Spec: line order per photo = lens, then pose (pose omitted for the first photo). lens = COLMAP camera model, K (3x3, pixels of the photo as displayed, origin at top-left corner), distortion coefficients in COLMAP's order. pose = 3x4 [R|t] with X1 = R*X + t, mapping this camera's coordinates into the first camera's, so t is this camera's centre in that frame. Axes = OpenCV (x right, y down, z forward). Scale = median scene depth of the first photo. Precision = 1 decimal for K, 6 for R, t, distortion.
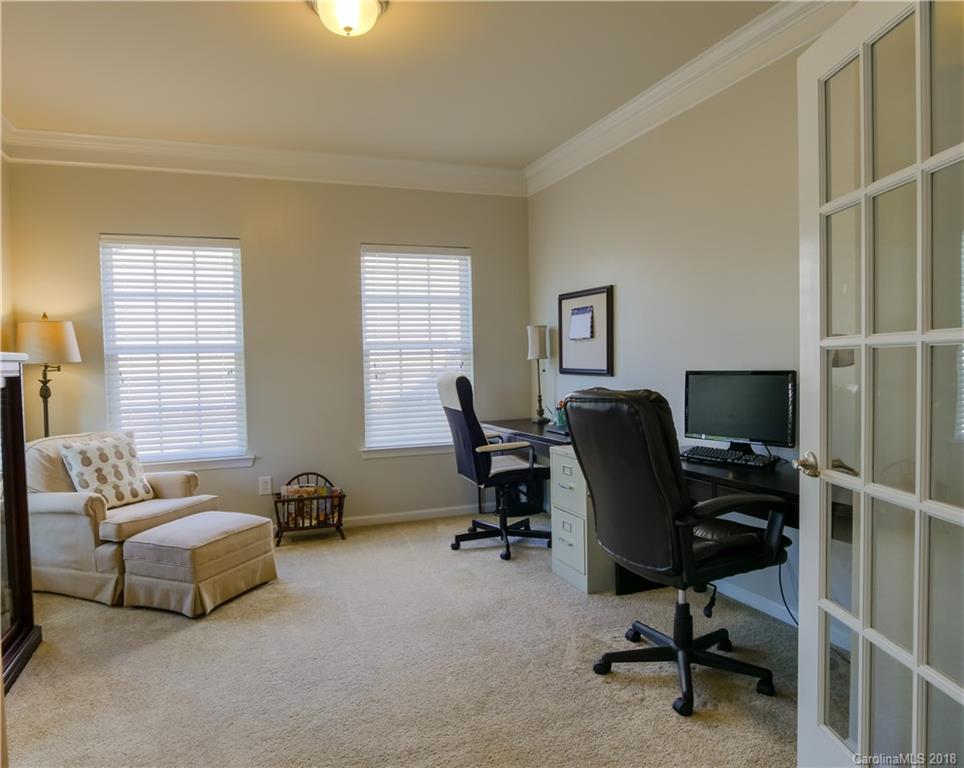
lens RADIAL K [[644.4, 0, 445.8], [0, 644.4, 385.5], [0, 0, 1]] dist [-0.022511, 0.000131]
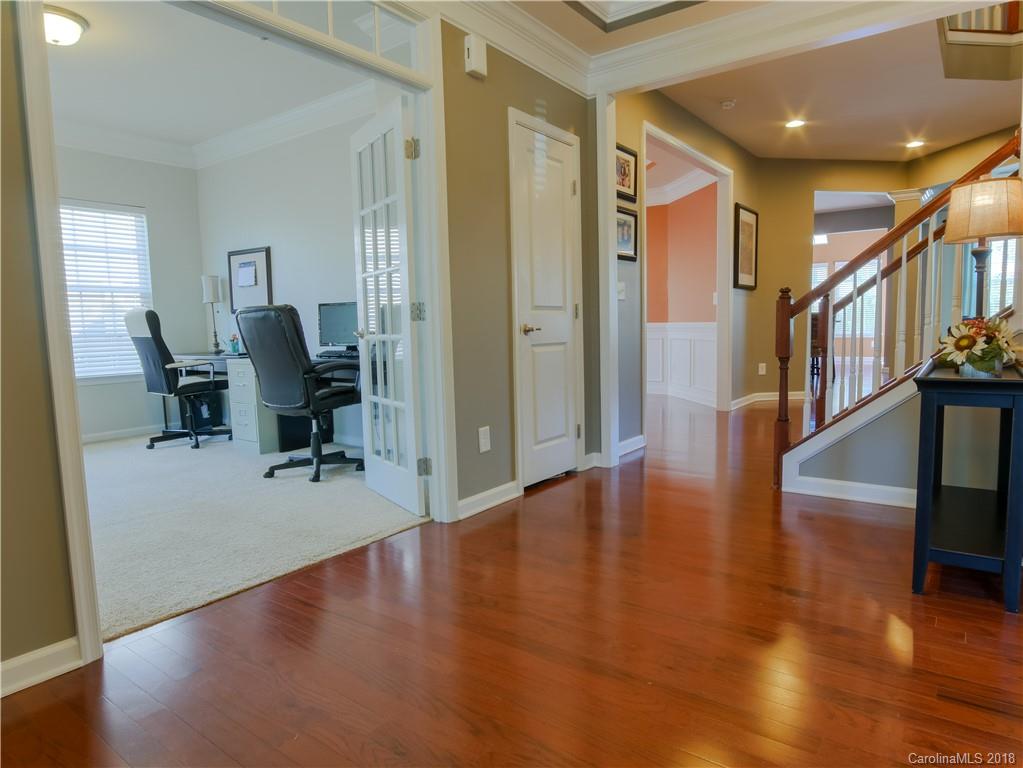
lens RADIAL K [[642.6, 0, 515.7], [0, 642.6, 385.7], [0, 0, 1]] dist [-0.002678, -0.014671]
pose [[0.829250, -0.052997, 0.556360, -0.084397], [0.026862, 0.998123, 0.055041, 0.080544], [-0.558232, -0.030698, 0.829117, -0.443515]]
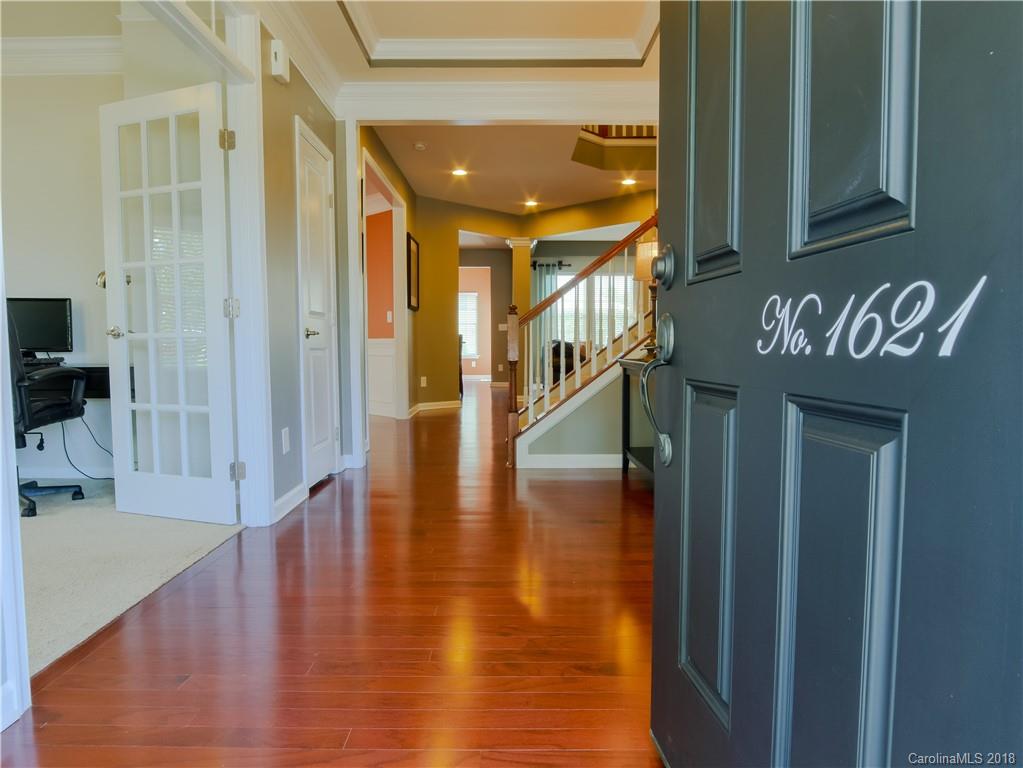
lens RADIAL K [[654.0, 0, 511.5], [0, 654.0, 384.0], [0, 0, 1]] dist [-0.012001, -0.003919]
pose [[0.327165, -0.038036, 0.944201, -0.348651], [0.029883, 0.999106, 0.029893, 0.105268], [-0.944495, 0.018436, 0.328009, -0.285213]]
